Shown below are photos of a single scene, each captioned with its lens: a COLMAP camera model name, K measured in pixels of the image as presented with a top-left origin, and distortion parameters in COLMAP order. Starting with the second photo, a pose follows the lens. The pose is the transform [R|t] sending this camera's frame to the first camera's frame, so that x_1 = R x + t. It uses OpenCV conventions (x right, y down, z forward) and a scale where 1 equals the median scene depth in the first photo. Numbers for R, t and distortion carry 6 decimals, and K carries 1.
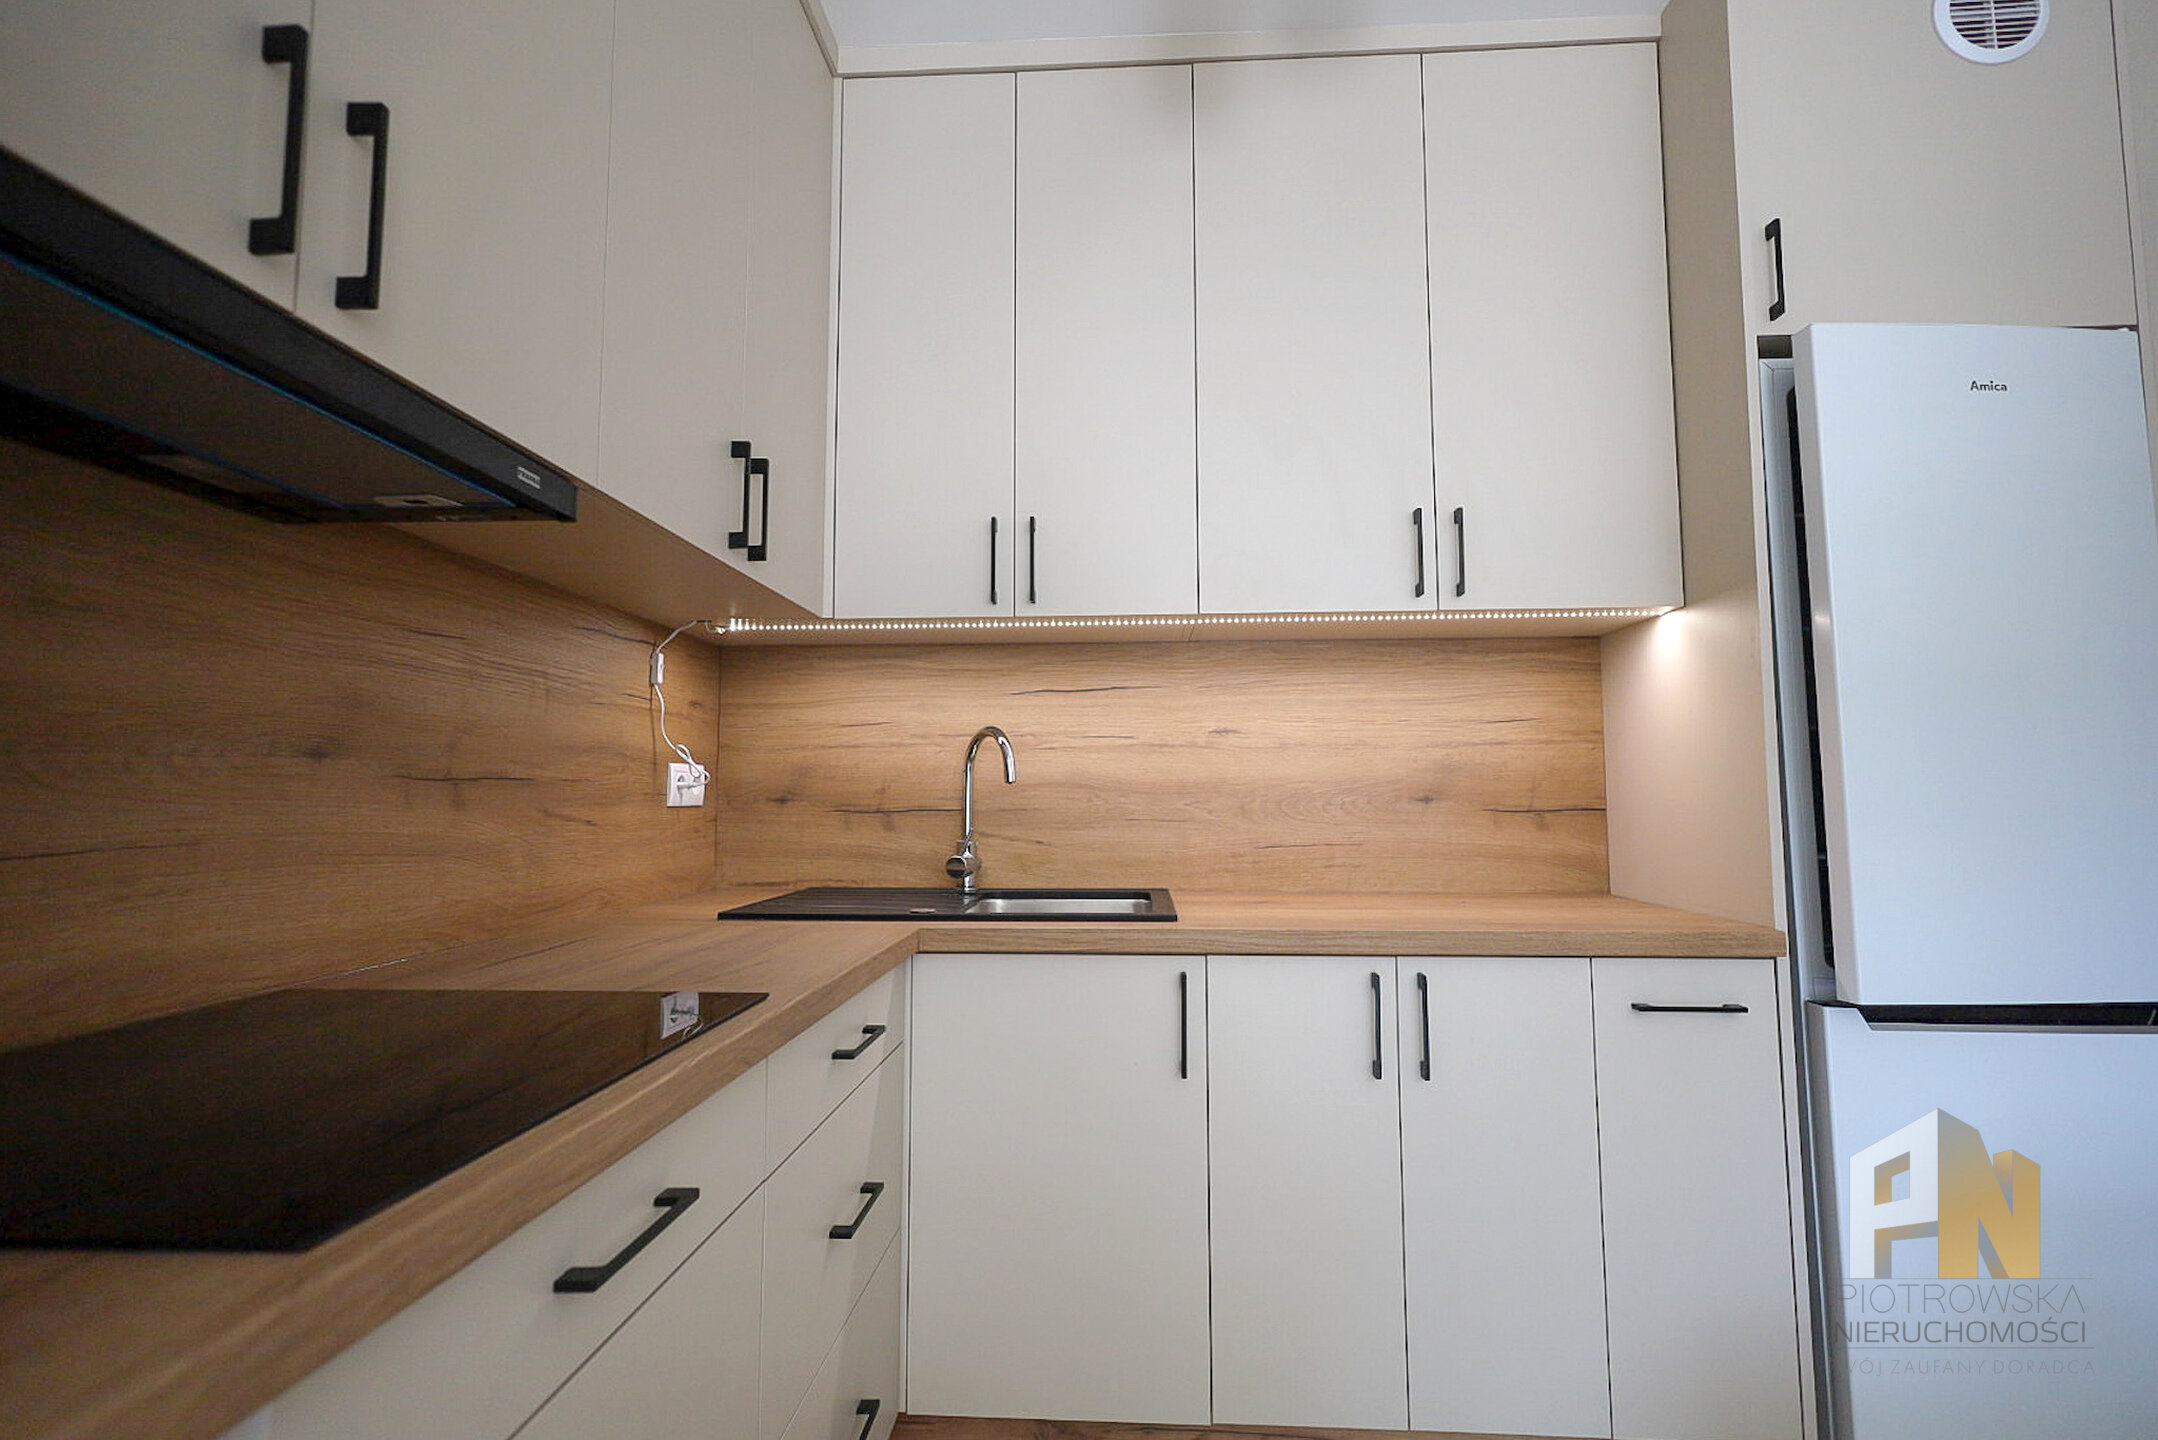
lens RADIAL K [[1019.4, 0, 1079.0], [0, 1019.4, 720.0], [0, 0, 1]] dist [0.002896, 0.000586]
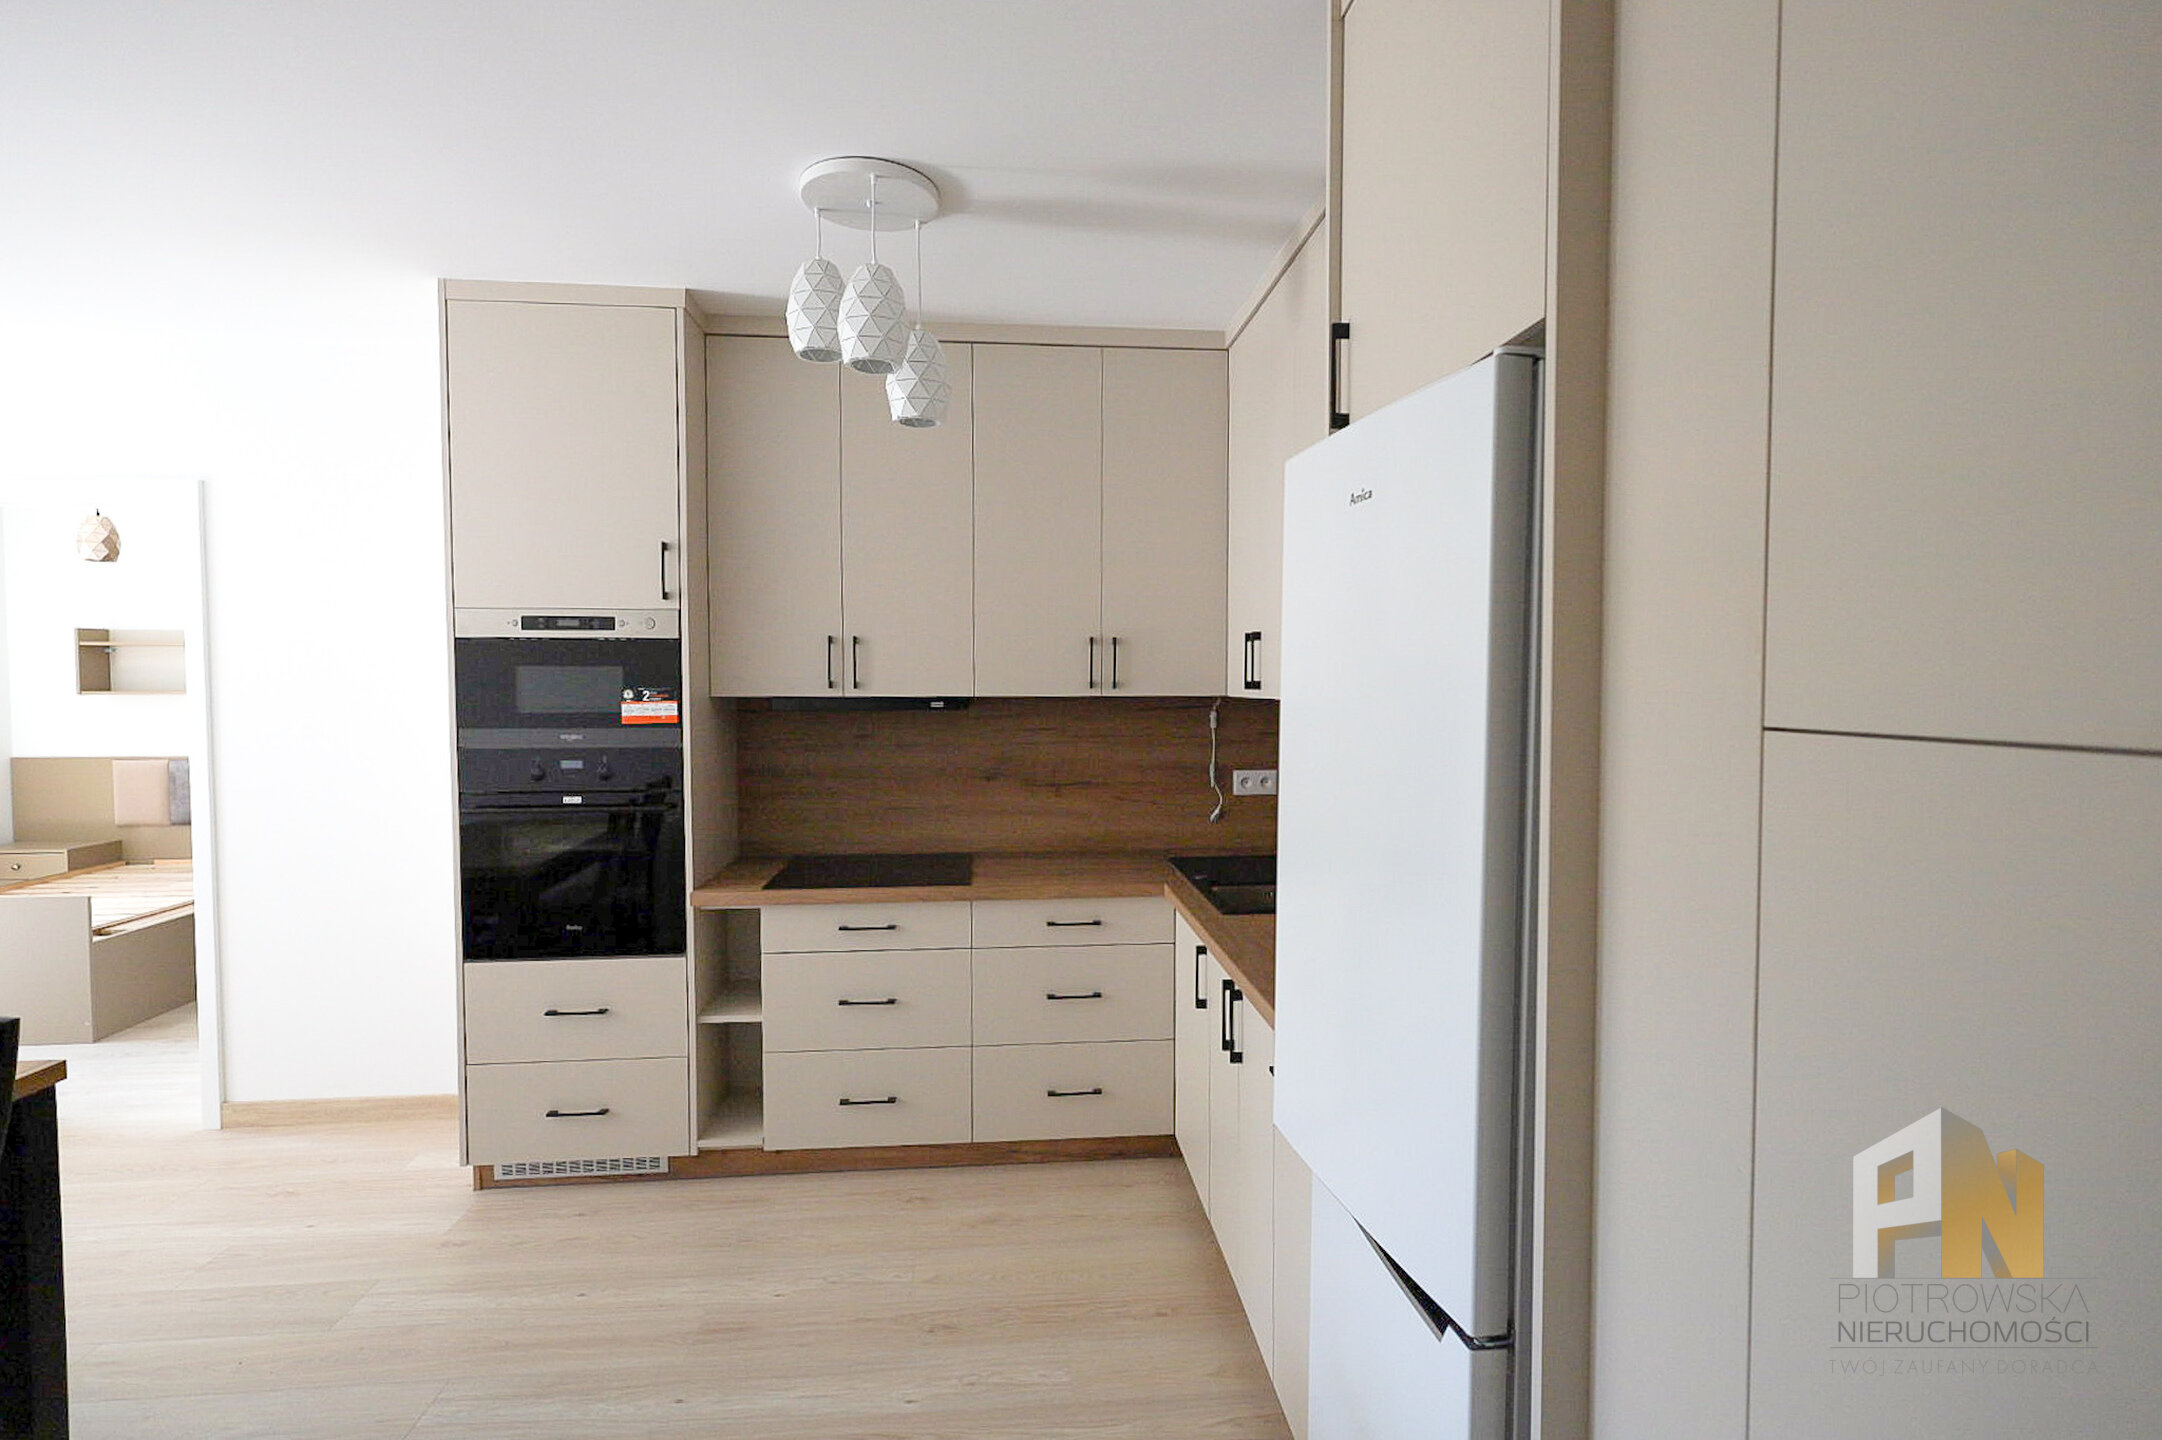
lens RADIAL K [[1021.3, 0, 1081.0], [0, 1021.3, 720.0], [0, 0, 1]] dist [0.002896, 0.000586]
pose [[0.145493, 0.038029, -0.988628, 1.366585], [0.079158, 0.995610, 0.049947, -0.161010], [0.986188, -0.085525, 0.141844, 0.512498]]
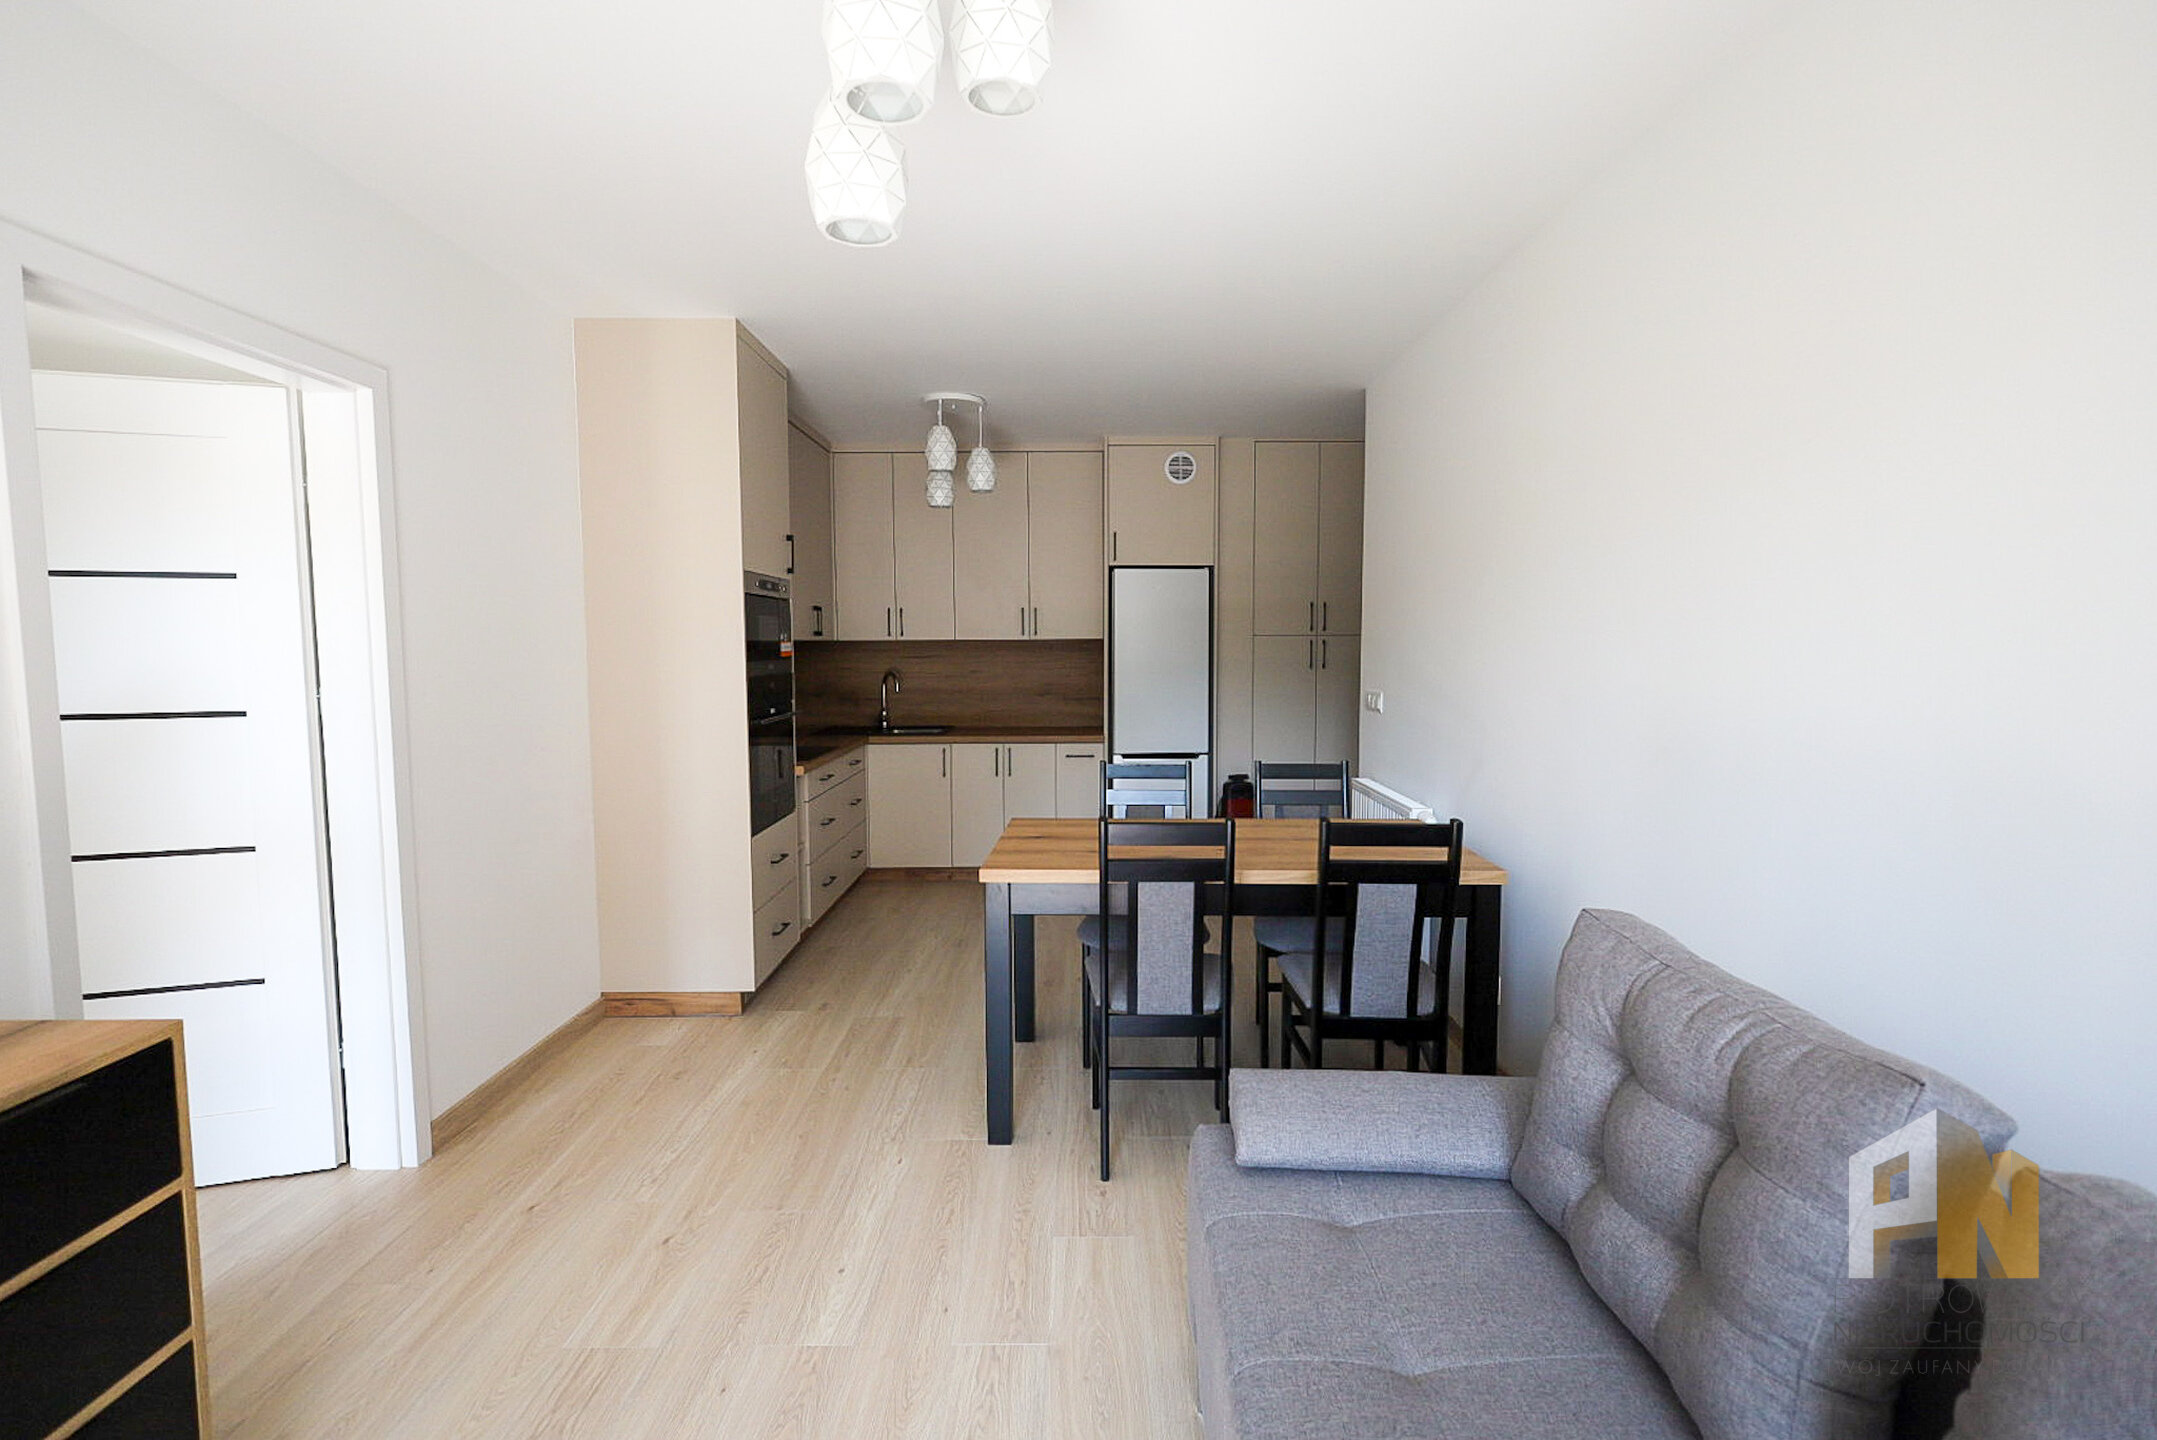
lens RADIAL K [[1018.9, 0, 1078.5], [0, 1018.9, 720.0], [0, 0, 1]] dist [0.002896, 0.000586]
pose [[0.998603, -0.005508, 0.052554, 0.327598], [-0.003079, 0.986800, 0.161915, -0.363408], [-0.052753, -0.161851, 0.985404, -2.135347]]
